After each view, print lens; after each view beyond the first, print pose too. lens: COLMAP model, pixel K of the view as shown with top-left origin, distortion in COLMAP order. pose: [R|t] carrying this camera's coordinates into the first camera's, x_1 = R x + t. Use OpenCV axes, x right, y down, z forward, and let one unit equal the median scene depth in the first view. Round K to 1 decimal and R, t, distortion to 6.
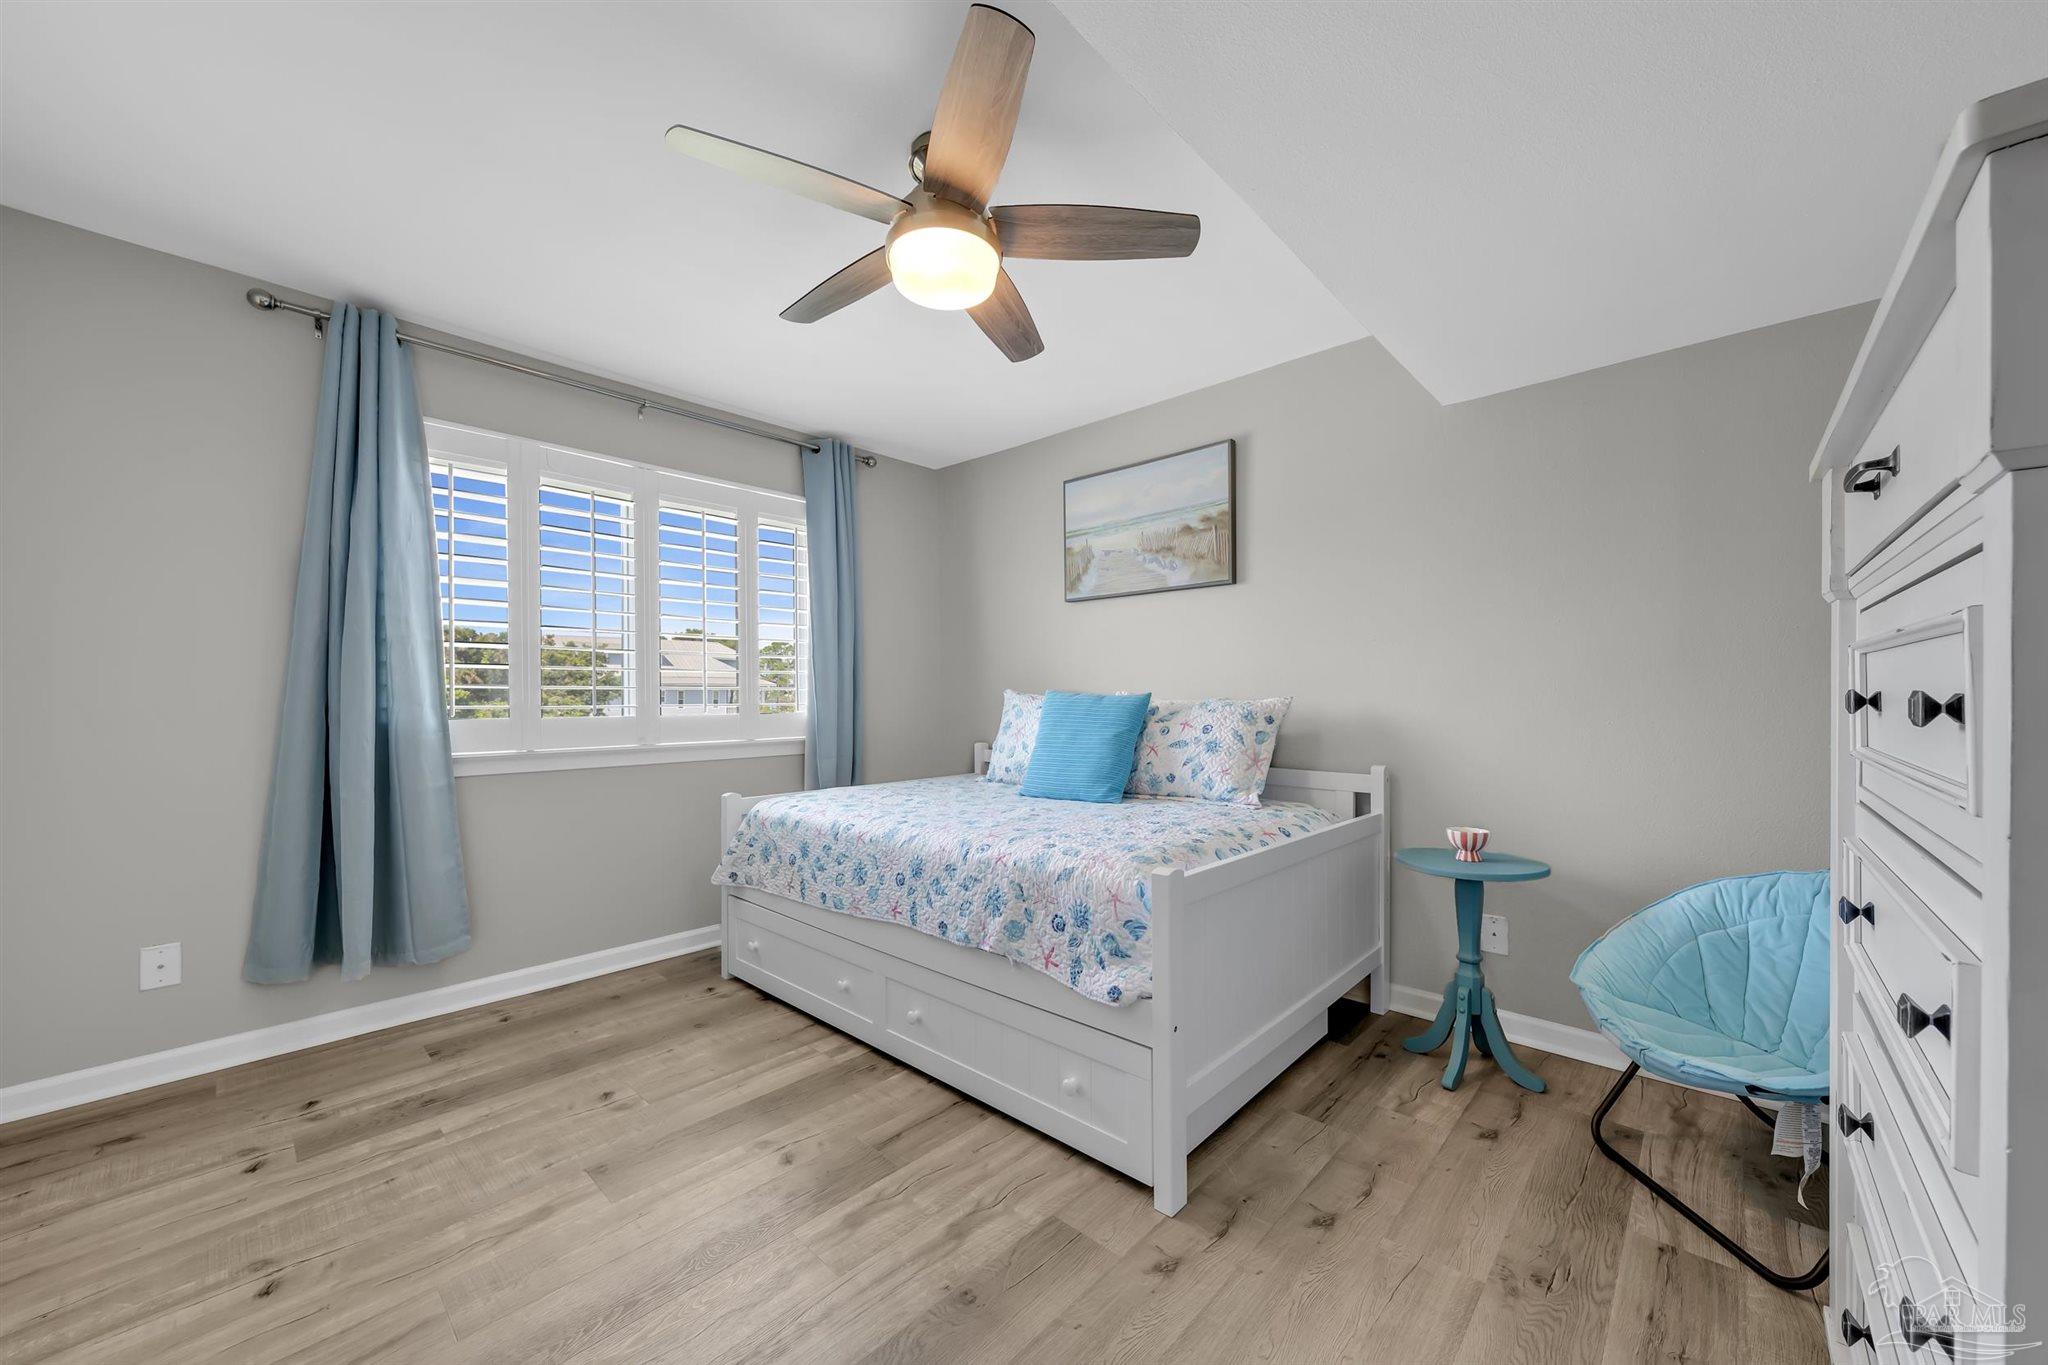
lens RADIAL K [[758.4, 0, 1035.9], [0, 758.4, 703.5], [0, 0, 1]] dist [0.000220, 0.000230]
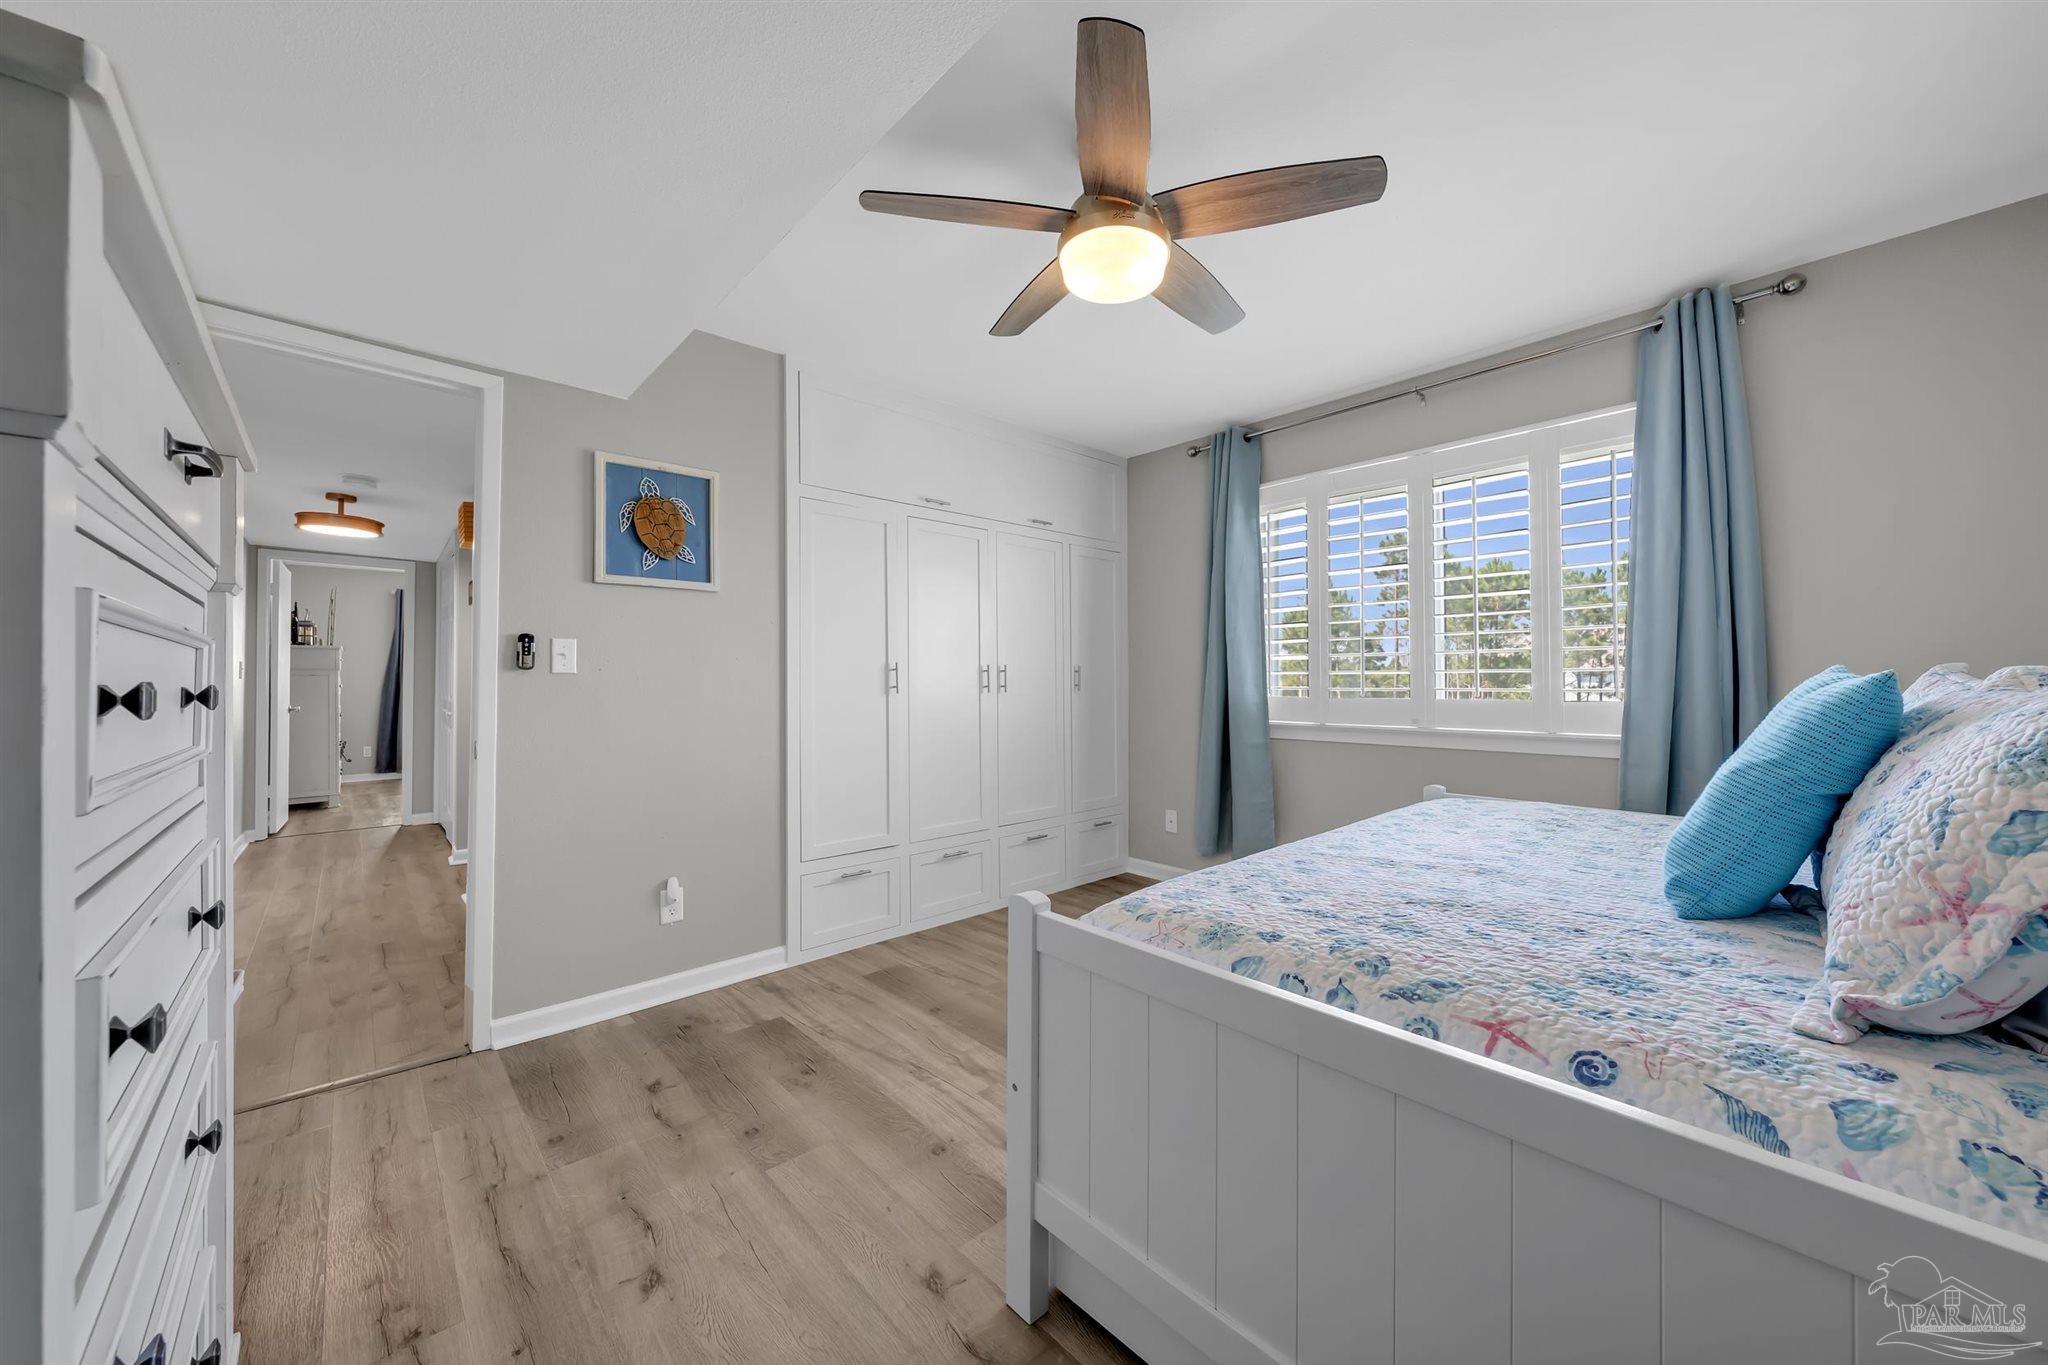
lens RADIAL K [[746.9, 0, 1032.2], [0, 746.9, 680.7], [0, 0, 1]] dist [-0.001960, -0.000259]
pose [[-0.093796, 0.002354, -0.995589, 0.645986], [-0.006105, 0.999977, 0.002940, -0.009263], [0.995573, 0.006354, -0.093780, 0.713401]]
